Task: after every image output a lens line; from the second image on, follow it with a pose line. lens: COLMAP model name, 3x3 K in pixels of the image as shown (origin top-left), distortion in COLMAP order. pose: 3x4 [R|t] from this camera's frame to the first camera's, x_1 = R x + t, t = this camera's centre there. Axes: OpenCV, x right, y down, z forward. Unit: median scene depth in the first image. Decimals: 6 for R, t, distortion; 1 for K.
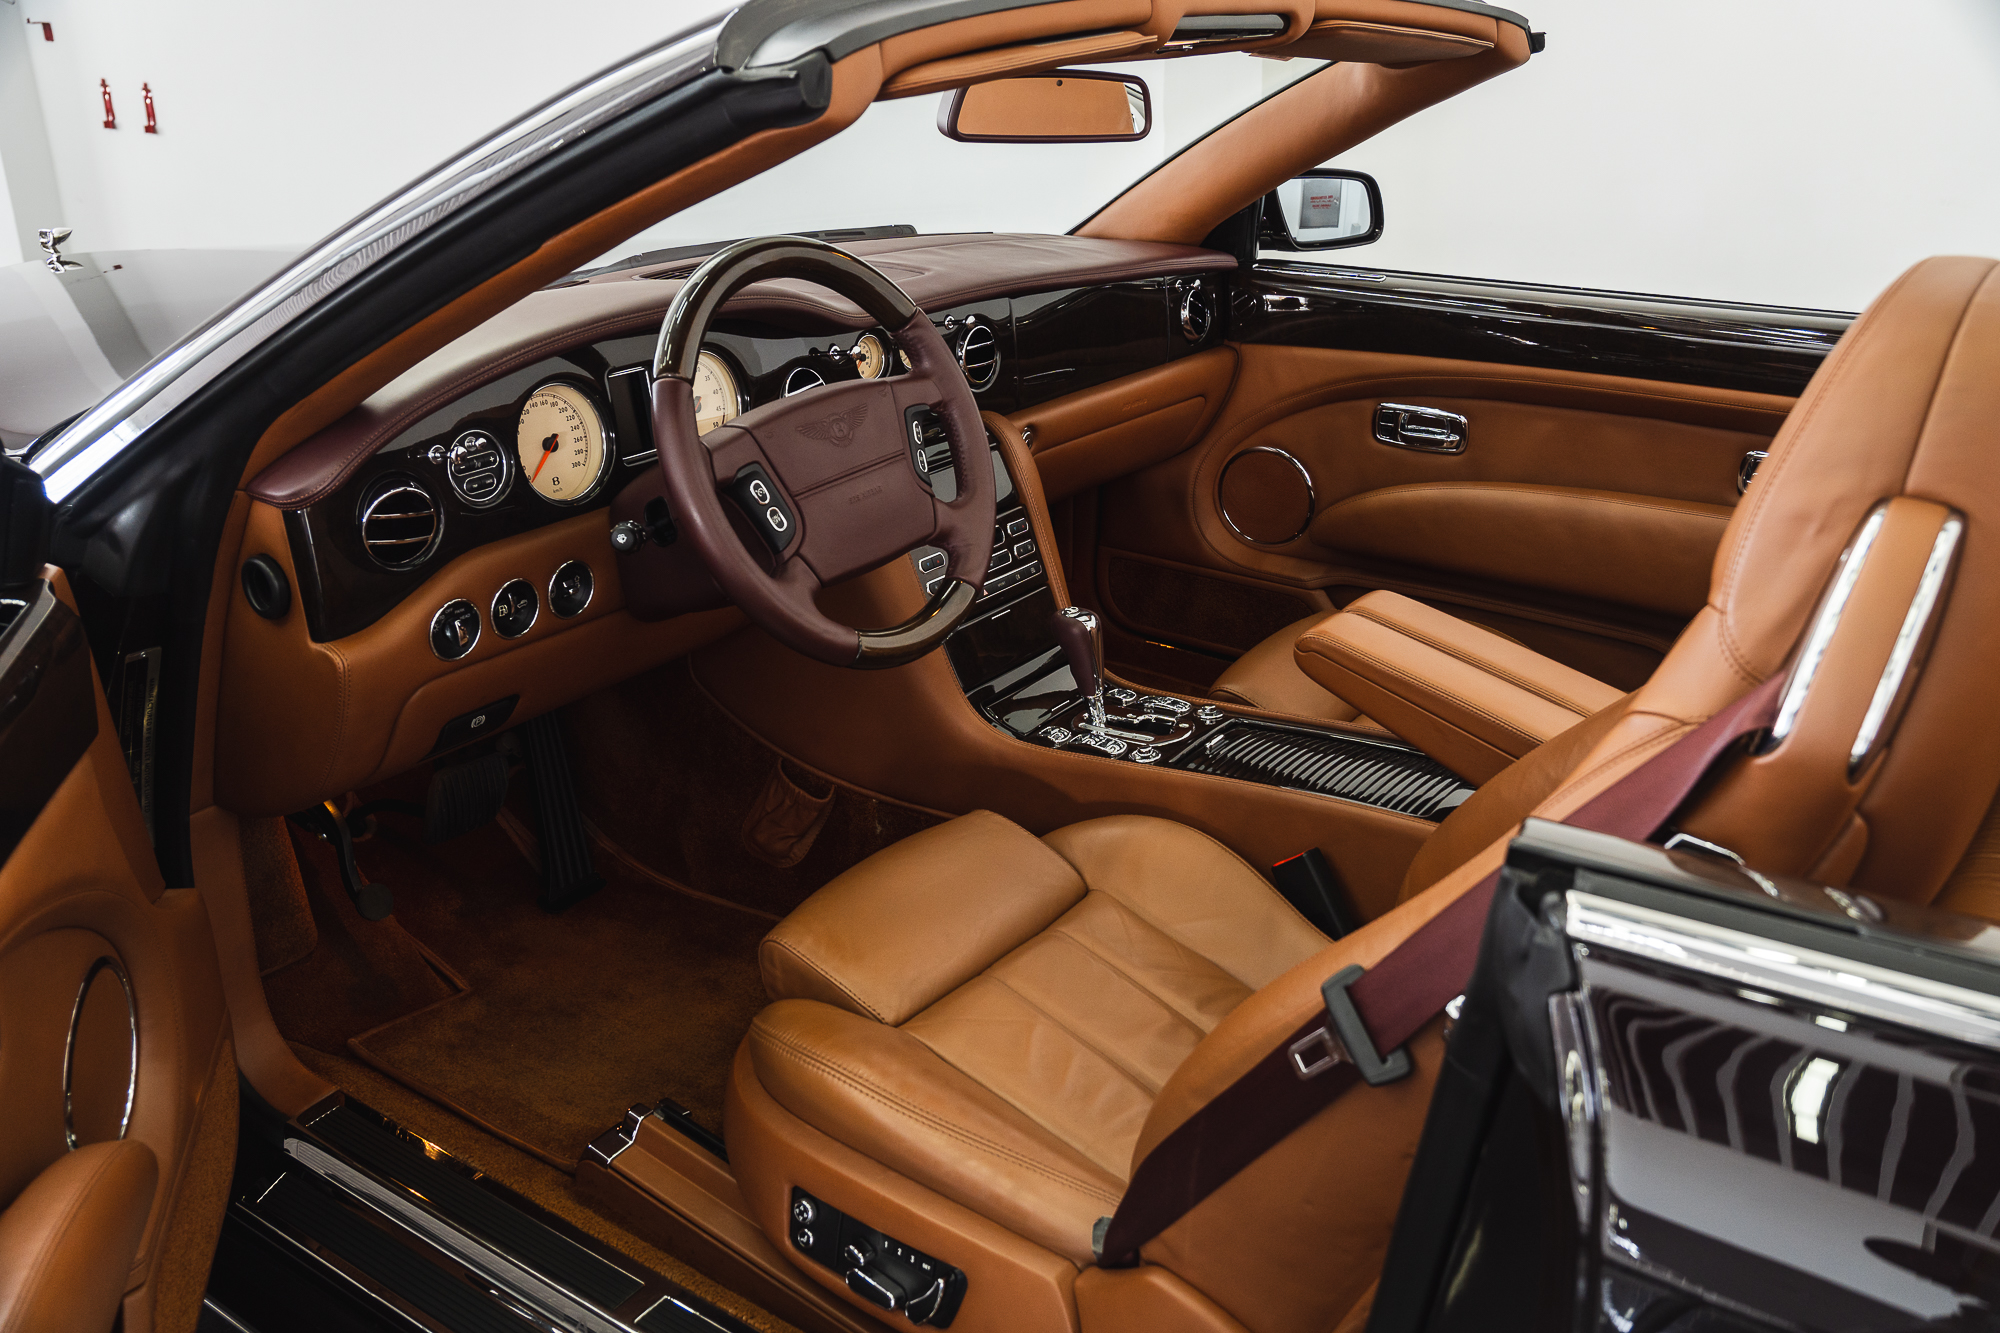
lens RADIAL K [[1736.2, 0, 1000.0], [0, 1736.2, 666.5], [0, 0, 1]] dist [-0.094965, 0.169537]
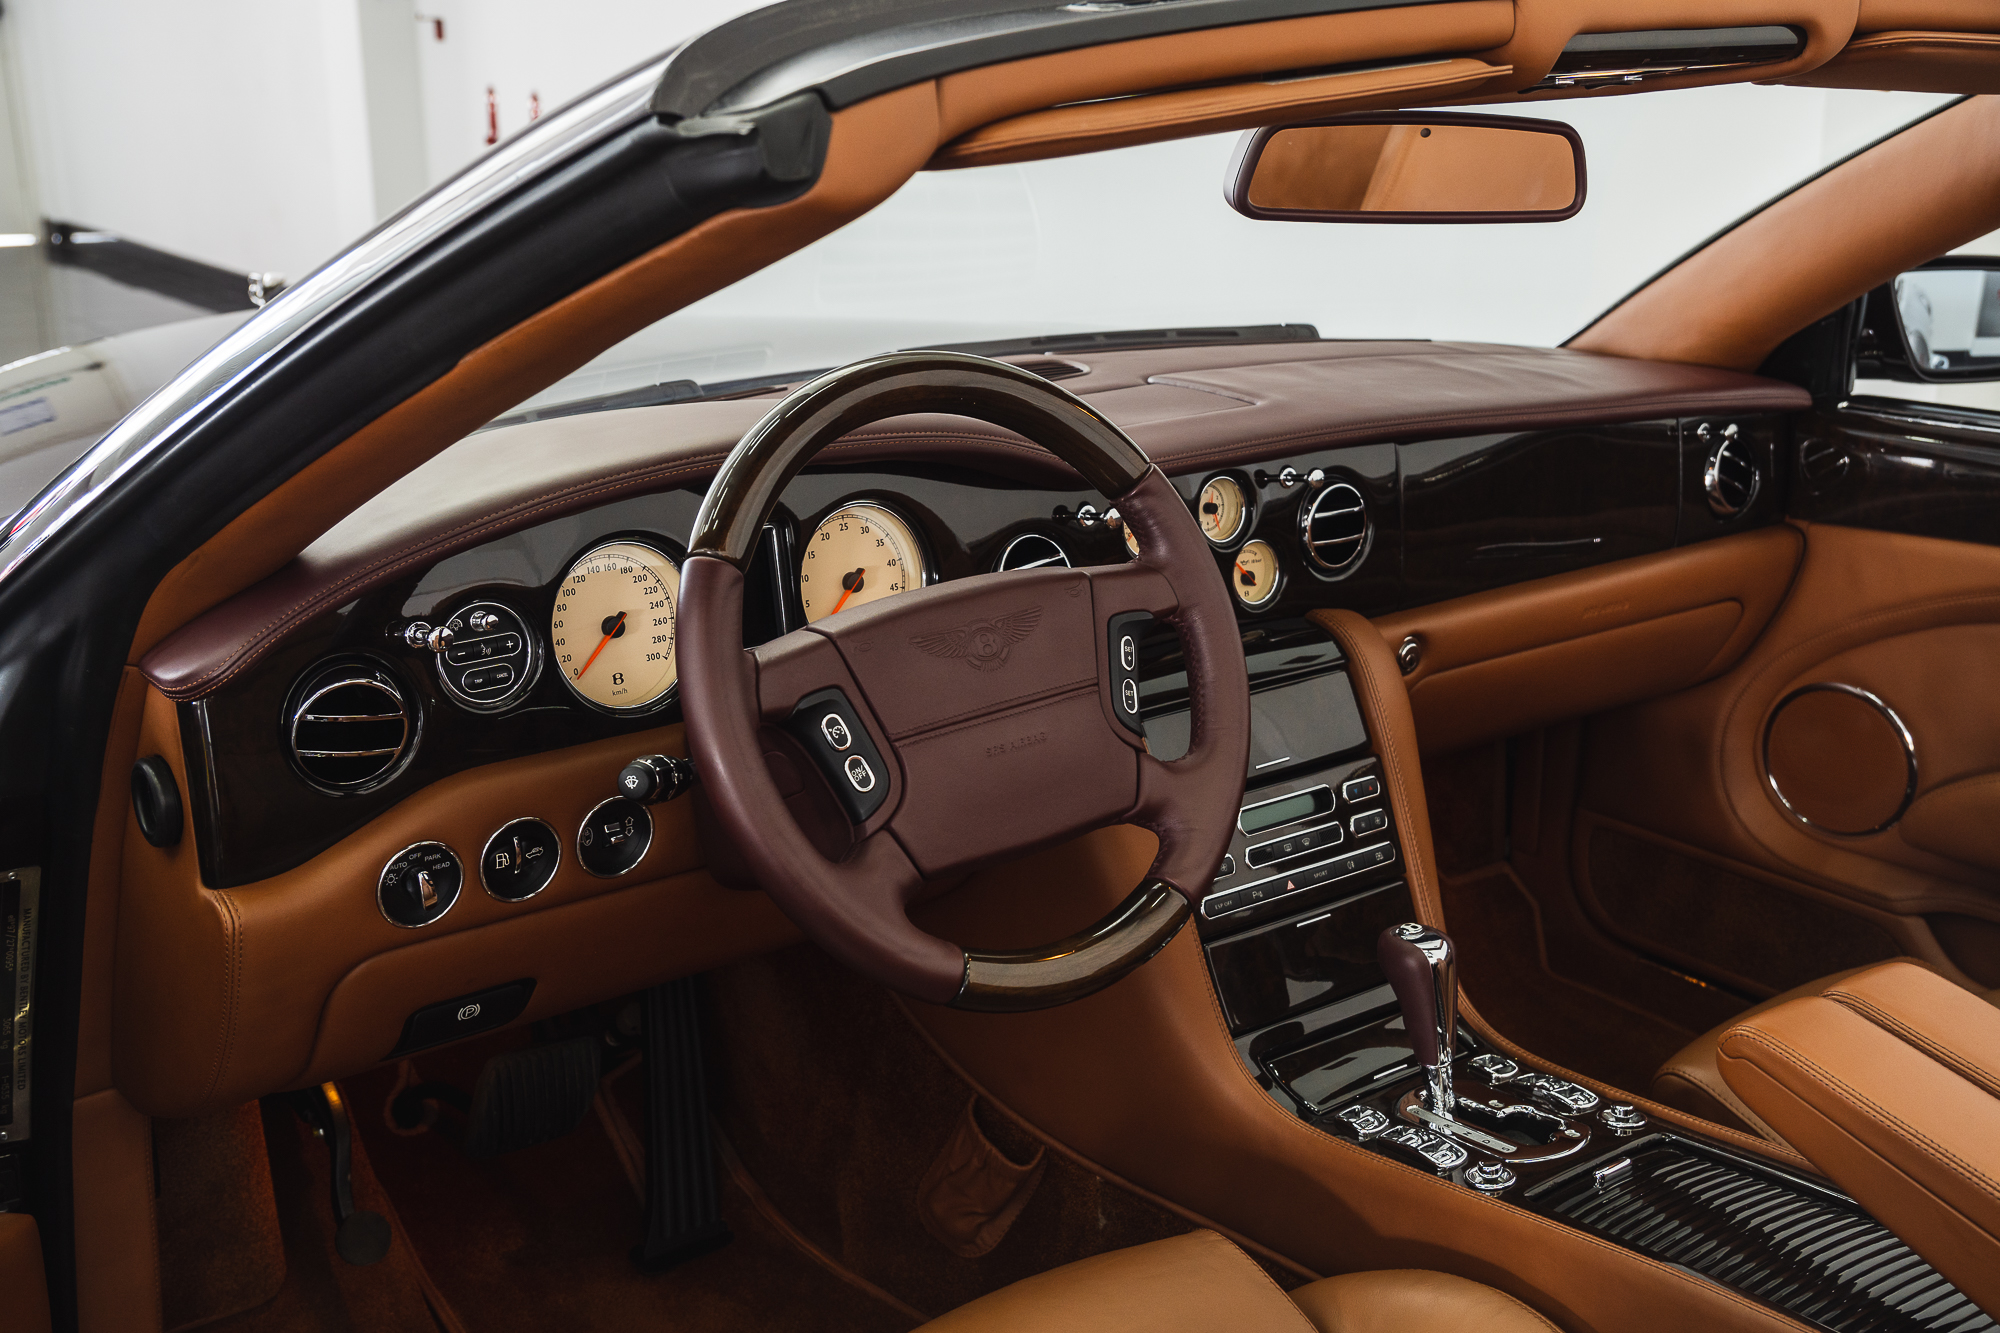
lens RADIAL K [[2329.7, 0, 1000.0], [0, 2329.7, 666.5], [0, 0, 1]] dist [0.011901, 0.347746]
pose [[0.959461, 0.081148, -0.269908, 0.133731], [-0.105084, 0.991599, -0.075421, -0.052734], [0.261520, 0.100726, 0.959928, 0.122113]]
